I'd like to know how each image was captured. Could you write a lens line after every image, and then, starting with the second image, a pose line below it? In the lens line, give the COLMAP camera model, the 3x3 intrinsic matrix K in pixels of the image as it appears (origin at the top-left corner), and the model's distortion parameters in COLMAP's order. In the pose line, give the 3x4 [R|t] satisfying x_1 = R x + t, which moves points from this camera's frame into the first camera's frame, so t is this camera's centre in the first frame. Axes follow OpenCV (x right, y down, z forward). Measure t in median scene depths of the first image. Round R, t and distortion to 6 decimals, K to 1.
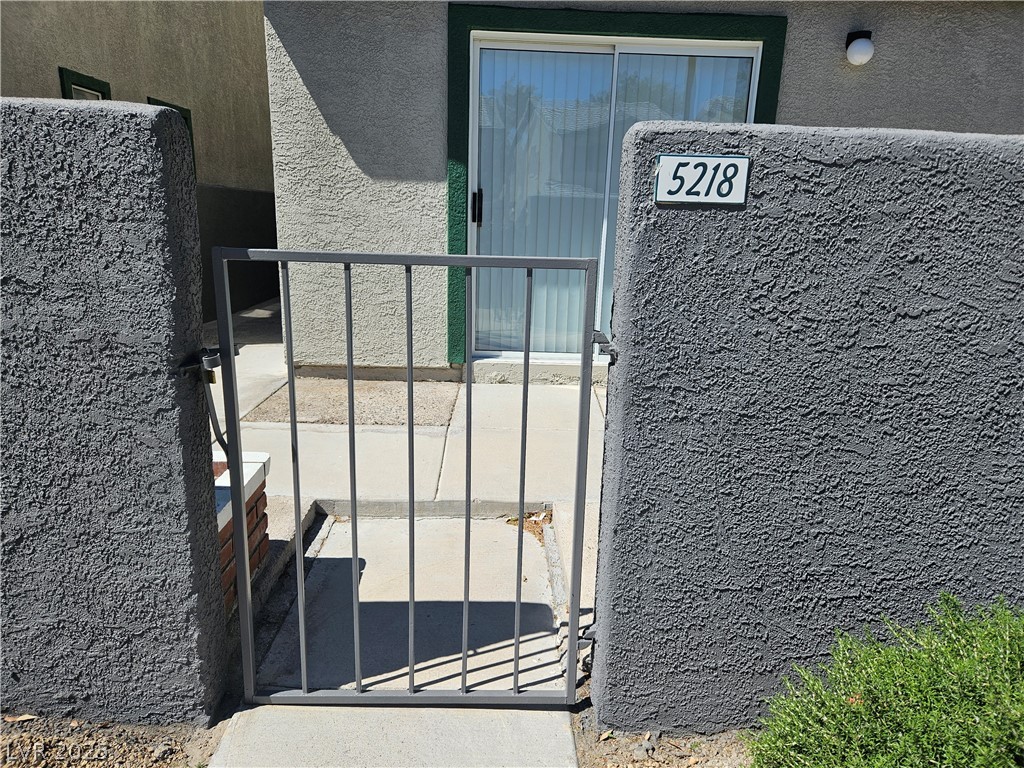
lens RADIAL K [[684.4, 0, 512.0], [0, 684.4, 384.0], [0, 0, 1]] dist [0.083002, -0.053862]
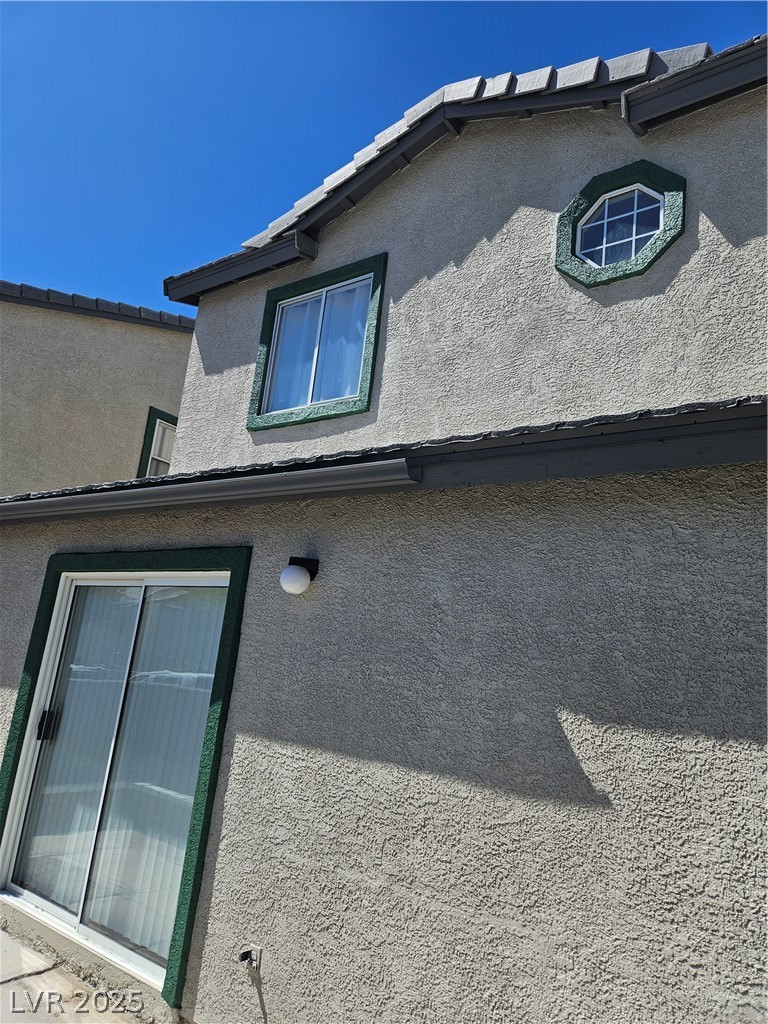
lens RADIAL K [[676.7, 0, 383.1], [0, 676.7, 524.6], [0, 0, 1]] dist [0.060117, -0.051204]
pose [[0.795605, -0.085434, -0.599761, 1.045316], [-0.222687, 0.879454, -0.420679, -0.215909], [0.563403, 0.468254, 0.680673, 0.484259]]
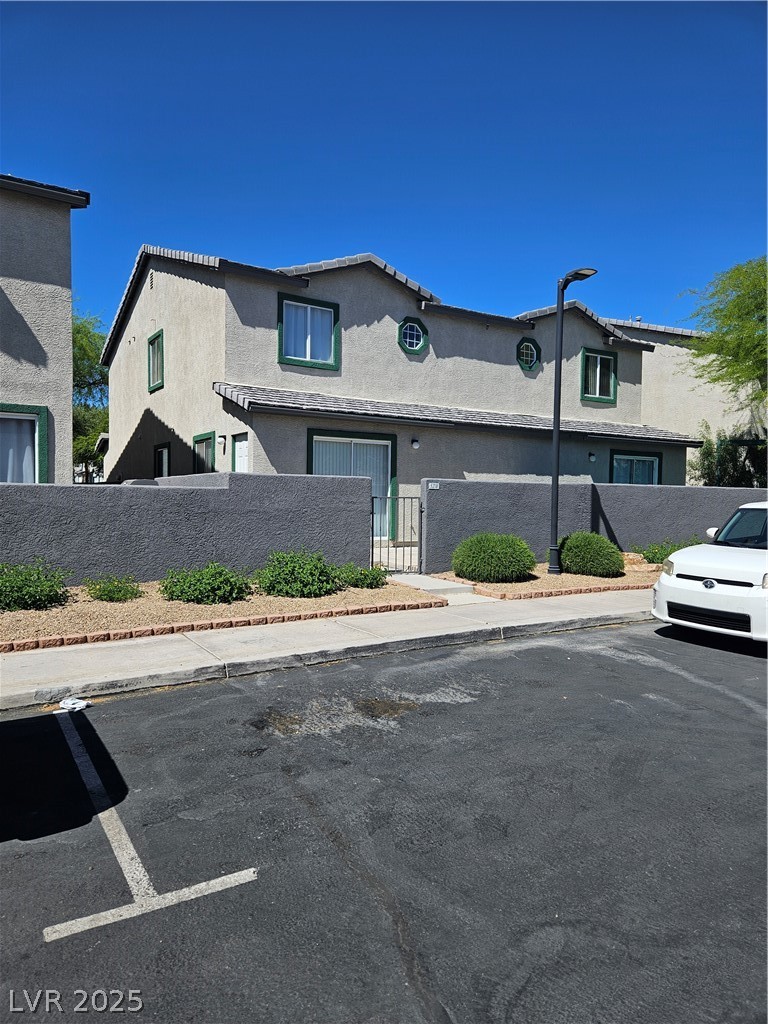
lens RADIAL K [[687.6, 0, 386.3], [0, 687.6, 515.8], [0, 0, 1]] dist [0.089157, -0.085468]
pose [[0.871667, -0.040840, 0.488394, -1.357215], [0.137921, 0.976690, -0.164485, 0.438173], [-0.470292, 0.210736, 0.856981, -1.857564]]
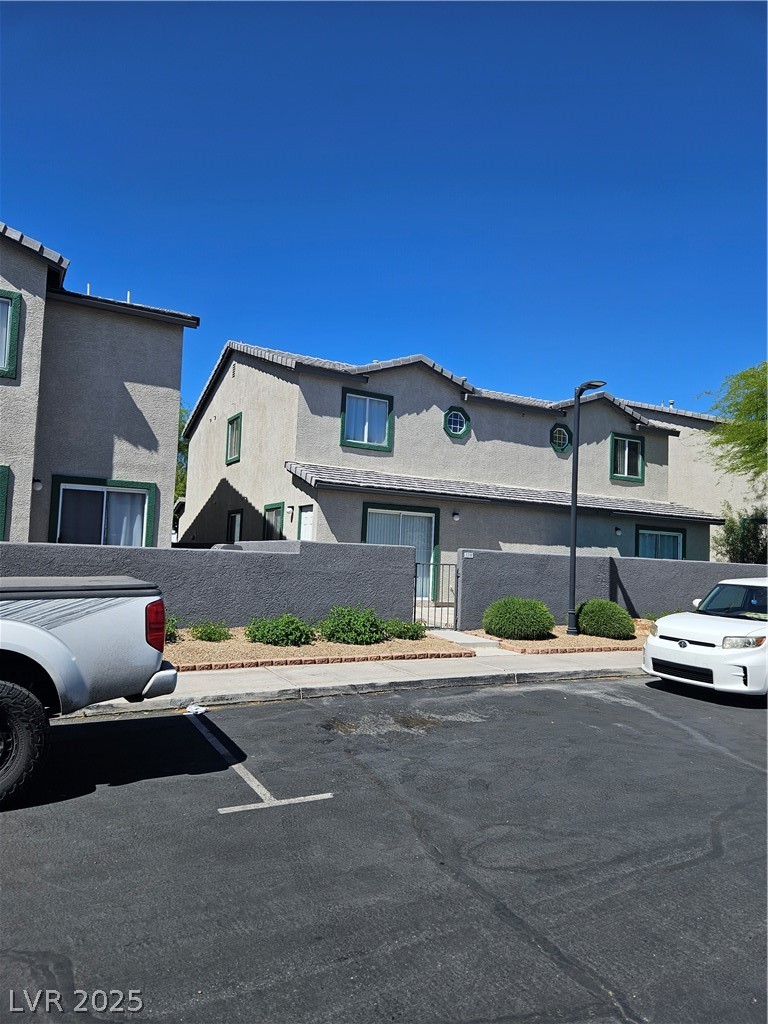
lens RADIAL K [[687.6, 0, 386.3], [0, 687.6, 515.8], [0, 0, 1]] dist [0.089157, -0.085468]
pose [[0.904906, 0.022849, 0.424997, -1.576023], [0.097080, 0.961154, -0.258378, 0.516863], [-0.414391, 0.275067, 0.867536, -2.316730]]
